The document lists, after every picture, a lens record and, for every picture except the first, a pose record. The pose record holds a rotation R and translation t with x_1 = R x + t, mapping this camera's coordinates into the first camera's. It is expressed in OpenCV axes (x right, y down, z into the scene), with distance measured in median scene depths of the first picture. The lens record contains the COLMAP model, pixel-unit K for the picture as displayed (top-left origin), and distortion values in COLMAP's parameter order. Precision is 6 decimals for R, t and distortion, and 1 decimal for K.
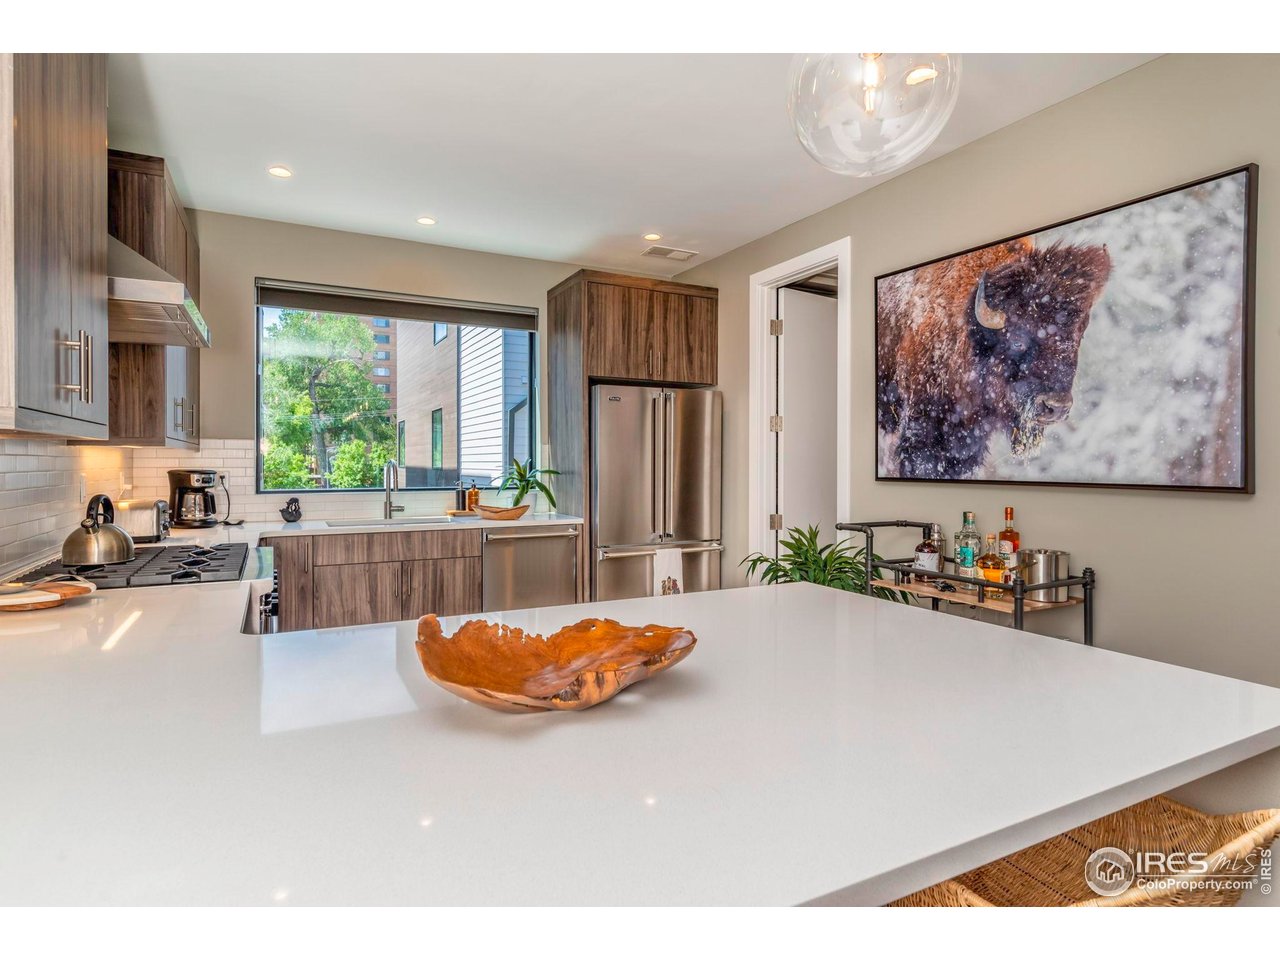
lens RADIAL K [[708.0, 0, 652.1], [0, 708.0, 468.0], [0, 0, 1]] dist [-0.001179, -0.000298]
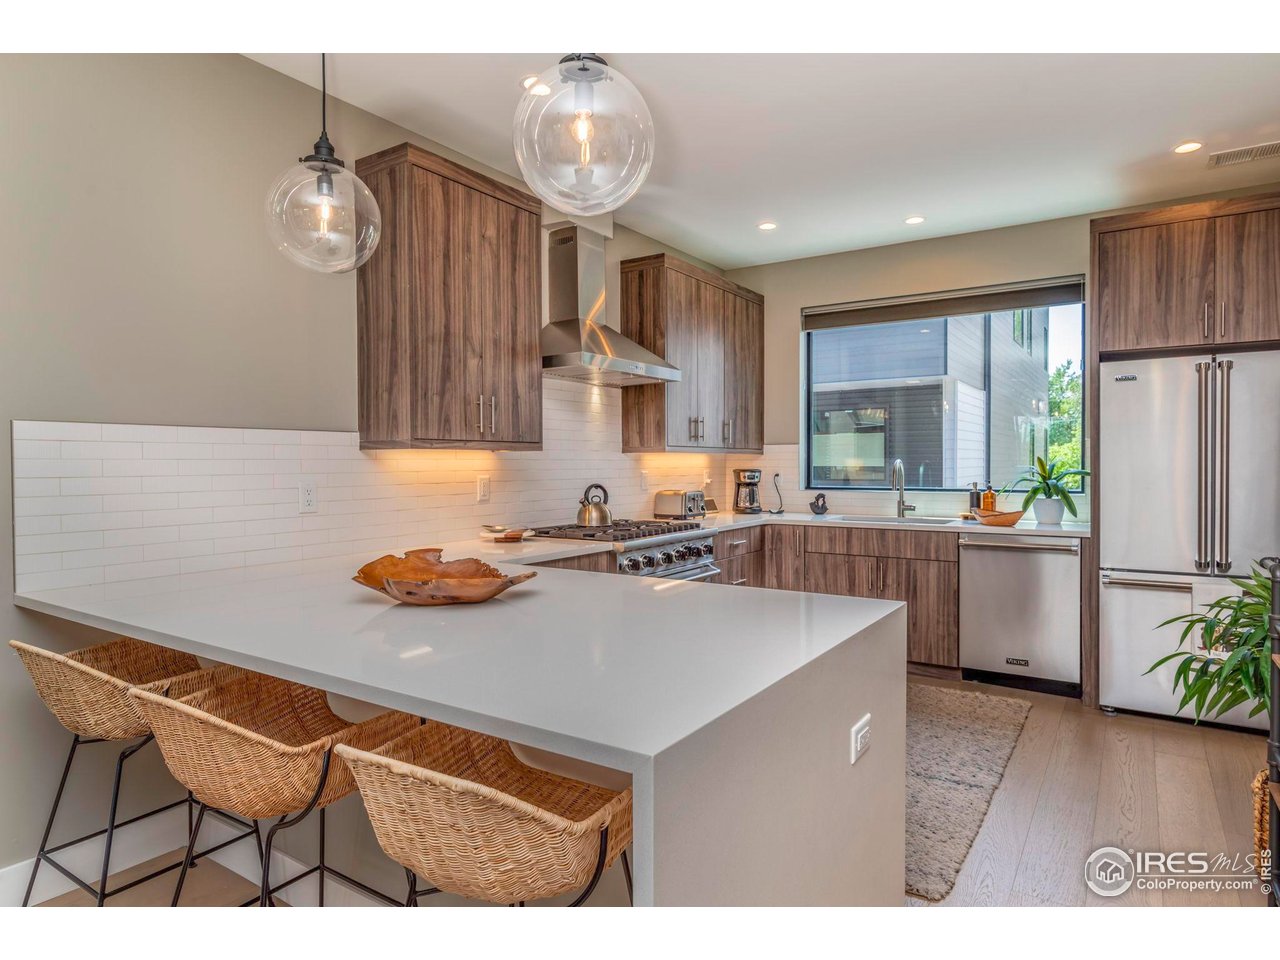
lens RADIAL K [[764.8, 0, 623.6], [0, 764.8, 473.8], [0, 0, 1]] dist [-0.002564, -0.002180]
pose [[0.459013, 0.008450, -0.888389, 0.452457], [-0.001608, 0.999961, 0.008681, -0.000305], [0.888428, -0.002556, 0.459009, 0.140452]]
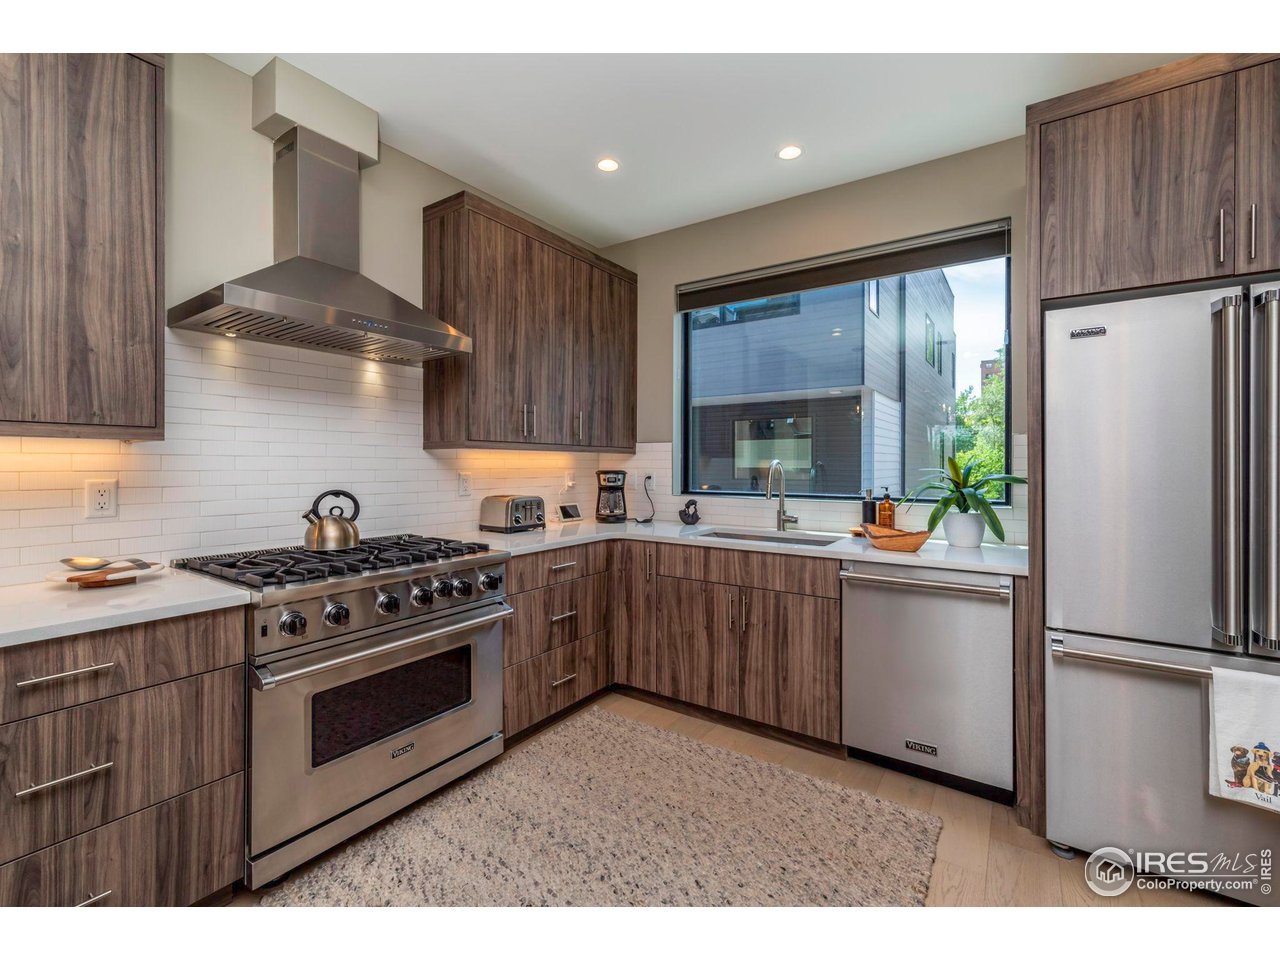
lens RADIAL K [[575.6, 0, 635.8], [0, 575.6, 463.1], [0, 0, 1]] dist [0.001007, 0.000788]
pose [[0.460596, -0.003349, -0.887603, 0.163257], [-0.007531, 0.999942, -0.007680, -0.002040], [0.887578, 0.010222, 0.460544, 0.562188]]
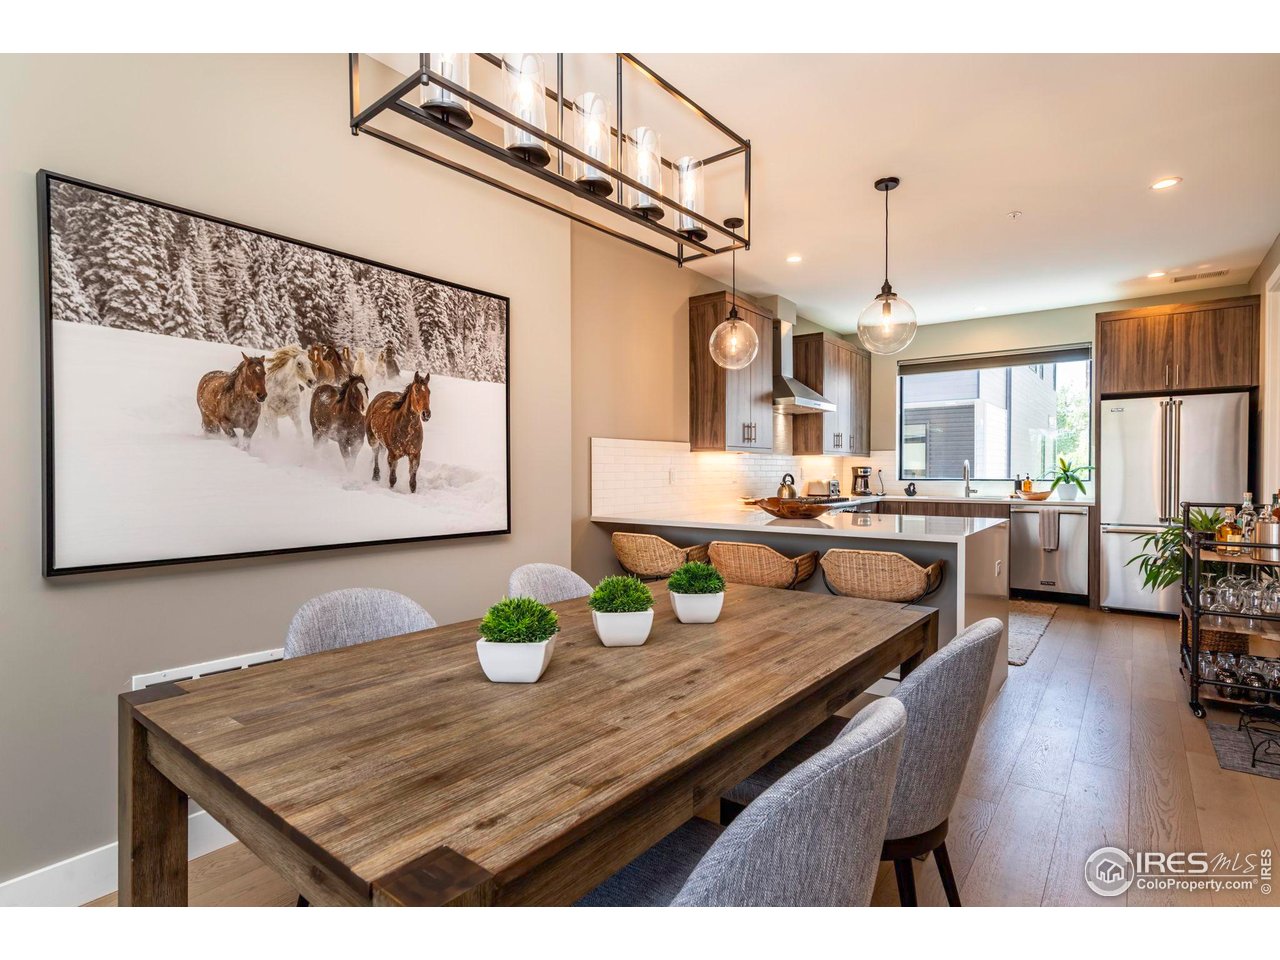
lens RADIAL K [[655.0, 0, 640.0], [0, 655.0, 480.0], [0, 0, 1]] dist [0.001489, 0.000408]
pose [[0.407872, 0.011745, -0.912964, 0.712539], [-0.003621, 0.999930, 0.011246, 0.020058], [0.913032, -0.001281, 0.407886, -0.291801]]
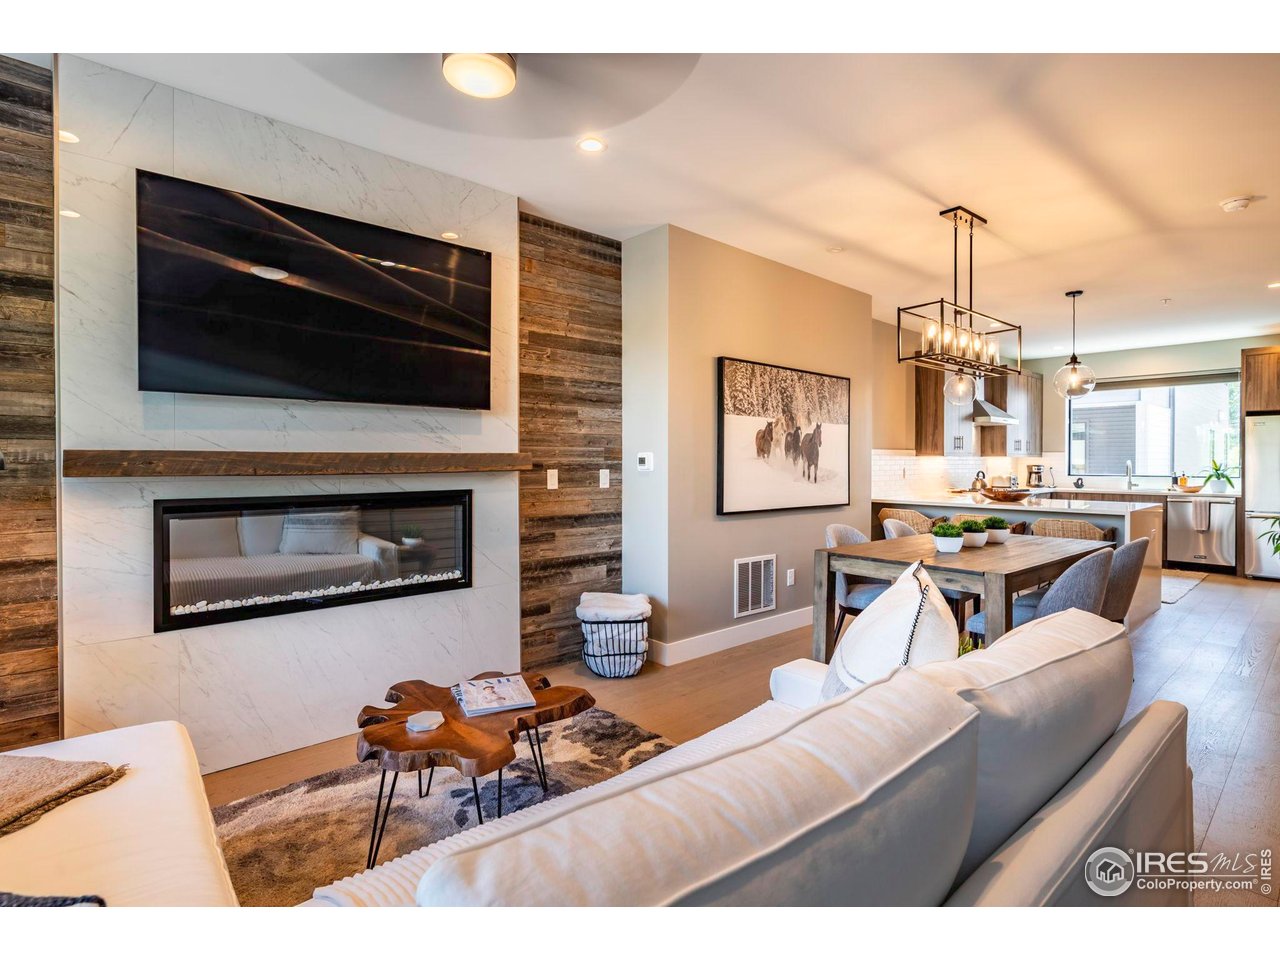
lens RADIAL K [[622.9, 0, 641.3], [0, 622.9, 465.5], [0, 0, 1]] dist [-0.001021, -0.000878]
pose [[0.219416, 0.005967, -0.975613, 1.114799], [-0.006650, 0.999967, 0.004620, 0.003880], [0.975609, 0.005475, 0.219449, -0.792689]]
